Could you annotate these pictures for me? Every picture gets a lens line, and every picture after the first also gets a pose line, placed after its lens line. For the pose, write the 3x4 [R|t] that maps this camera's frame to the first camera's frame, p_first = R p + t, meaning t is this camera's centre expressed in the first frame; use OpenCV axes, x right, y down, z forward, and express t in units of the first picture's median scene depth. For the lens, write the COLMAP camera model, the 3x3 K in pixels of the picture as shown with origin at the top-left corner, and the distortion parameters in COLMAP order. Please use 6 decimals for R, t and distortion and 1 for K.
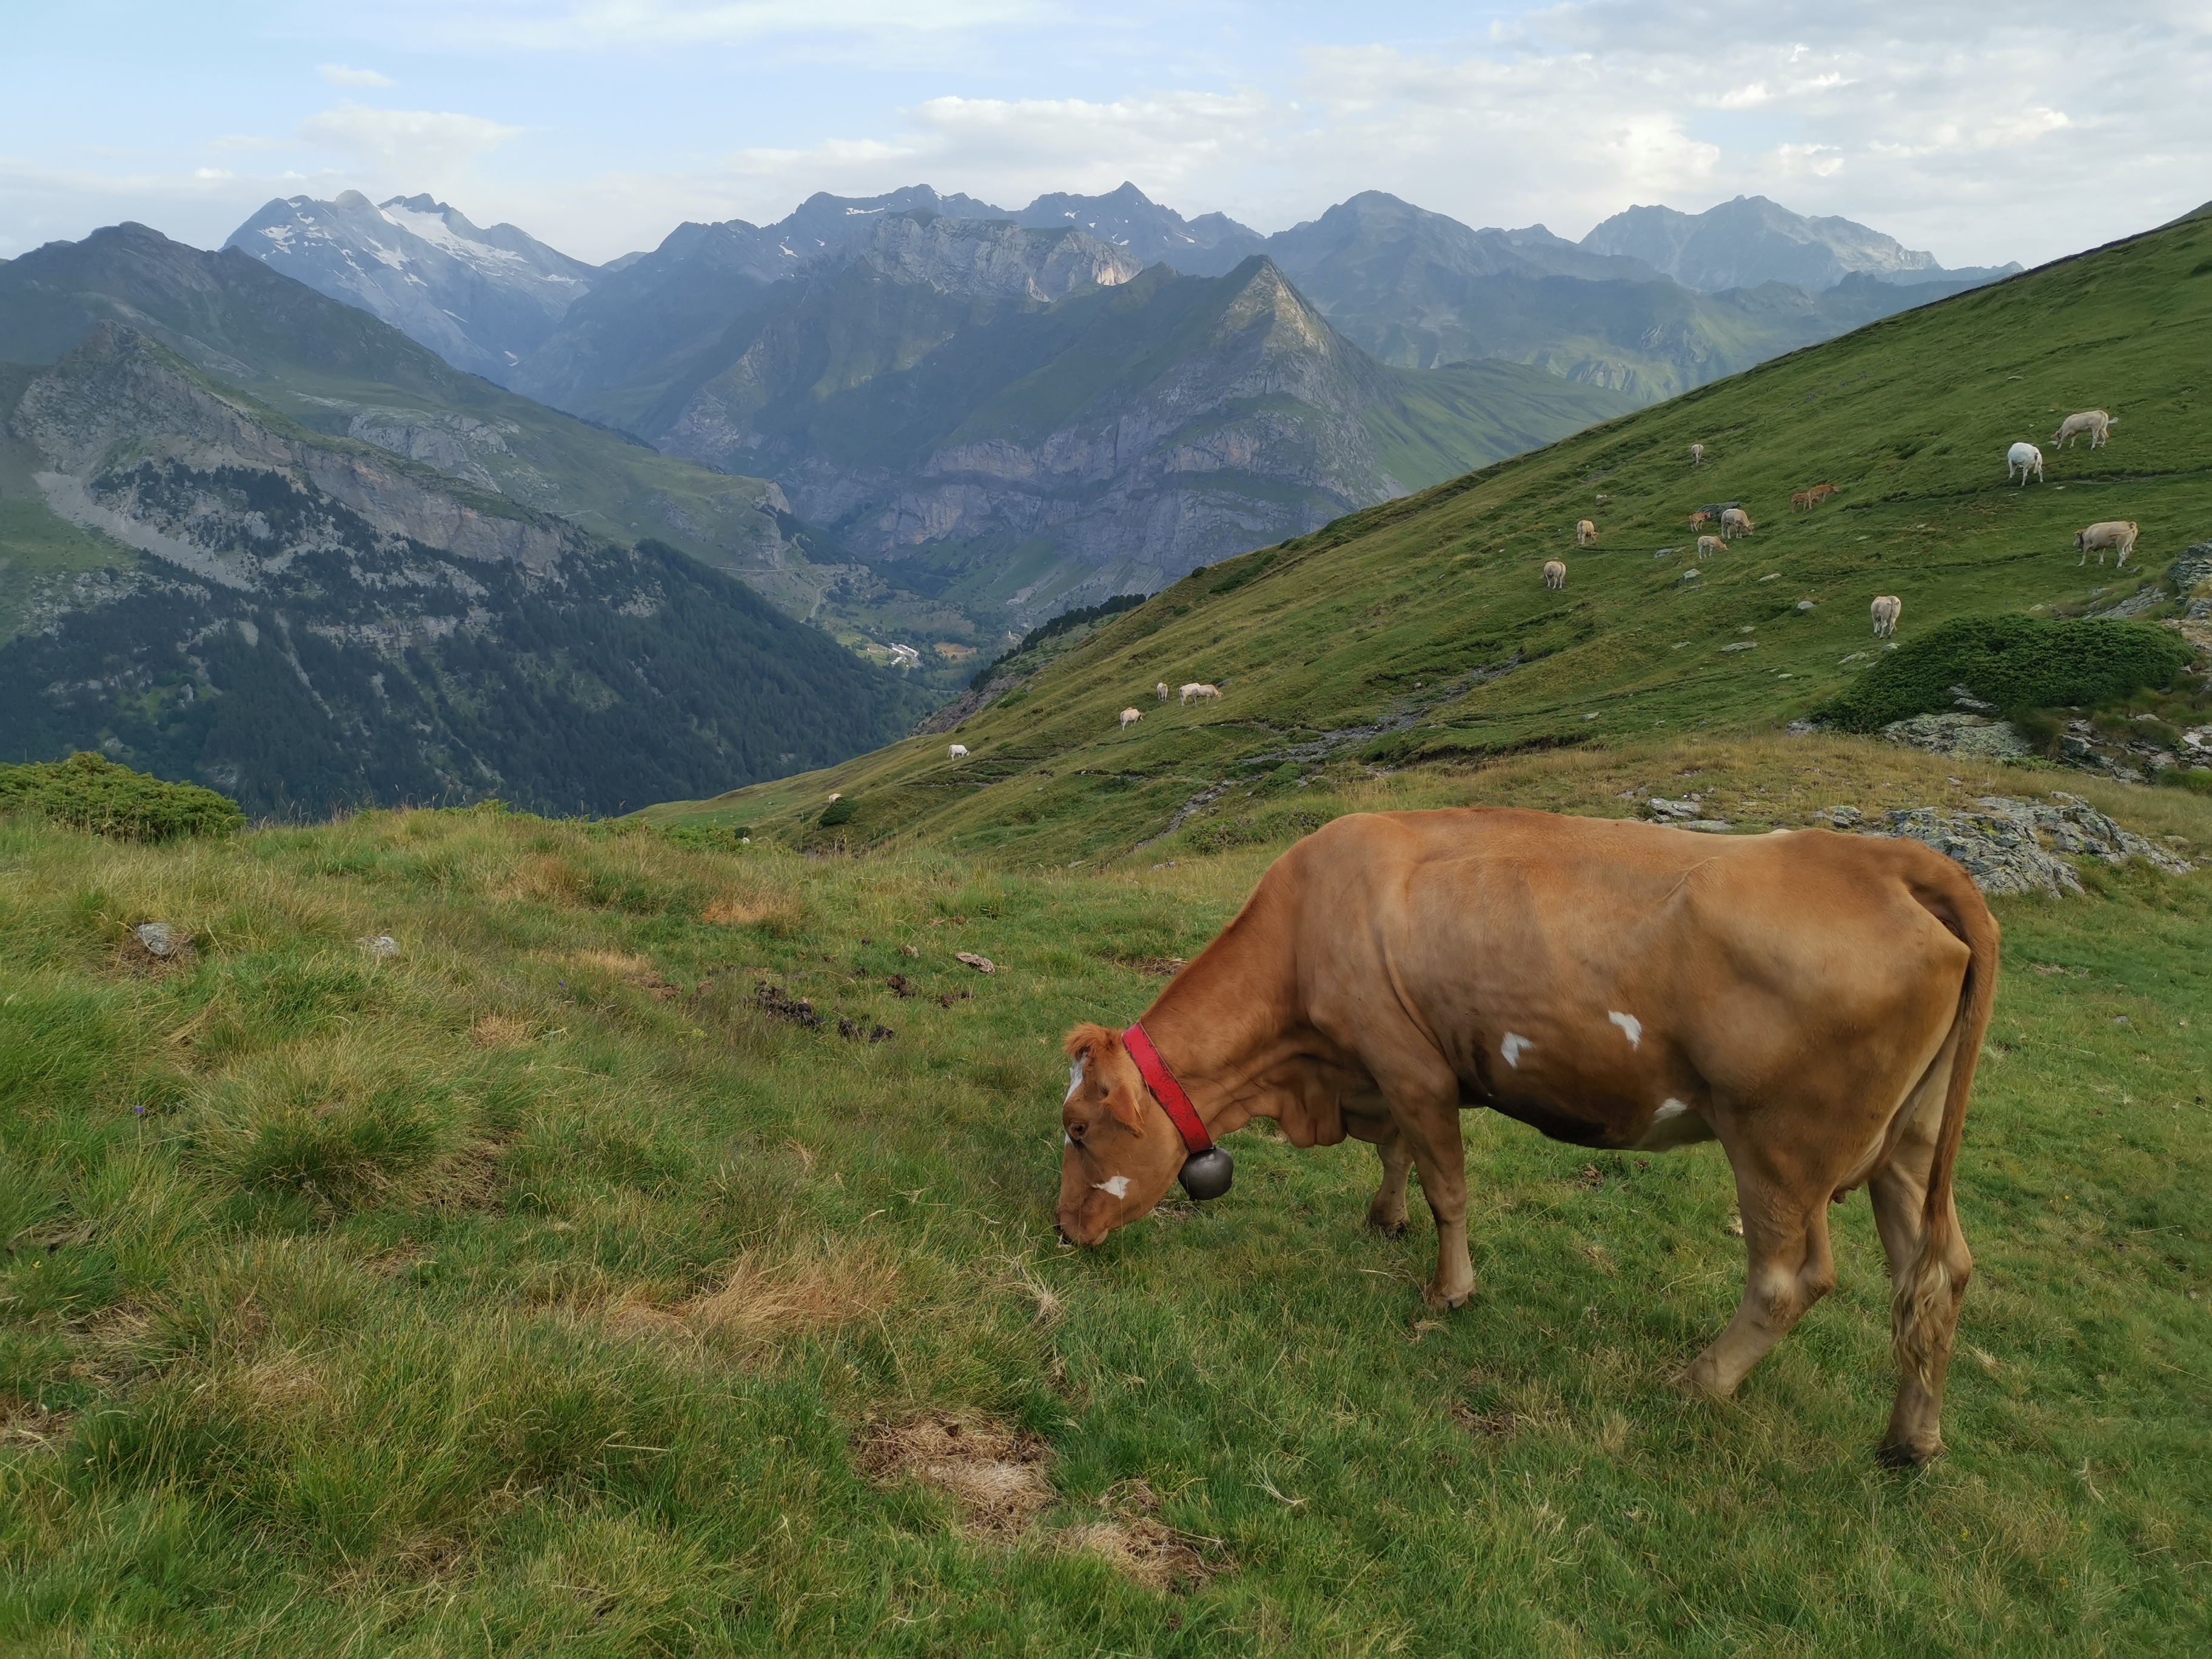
lens RADIAL K [[1638.7, 0, 1106.0], [0, 1638.7, 829.5], [0, 0, 1]] dist [0.001757, -0.010468]
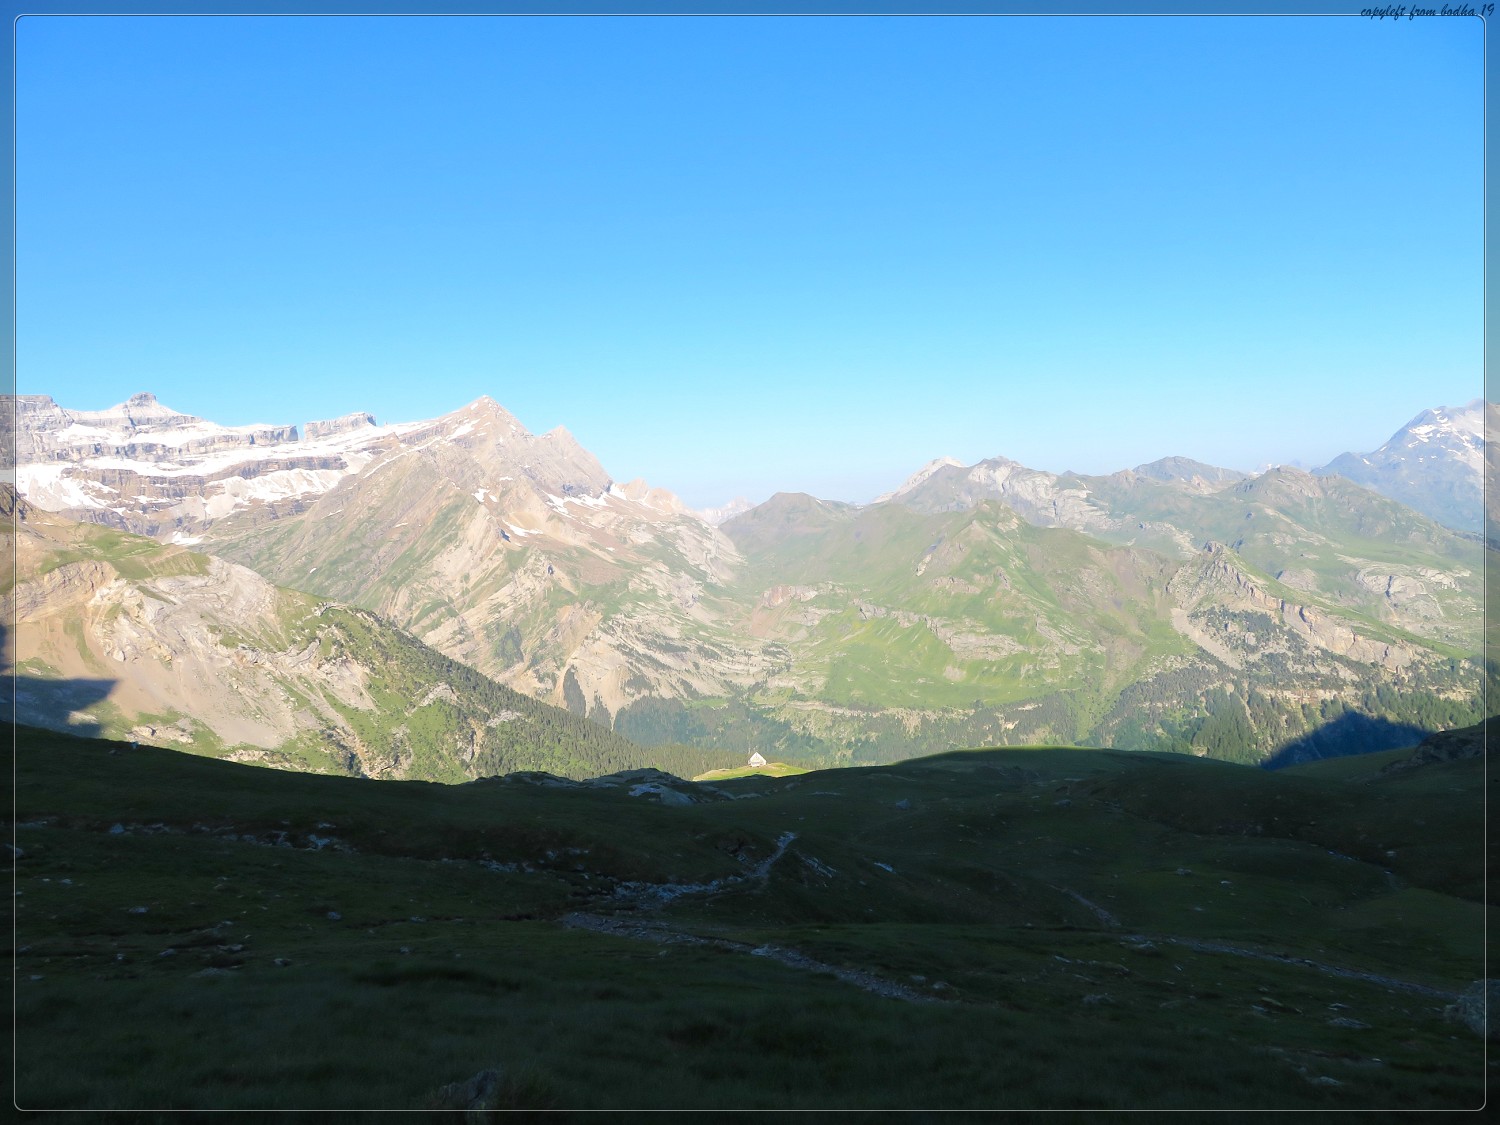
lens RADIAL K [[1111.2, 0, 750.0], [0, 1111.2, 562.5], [0, 0, 1]] dist [0.001757, -0.010468]
pose [[0.481398, 0.016720, -0.876343, 0.437787], [-0.180571, 0.980263, -0.080490, -0.045417], [0.857701, 0.196990, 0.474915, -0.277289]]
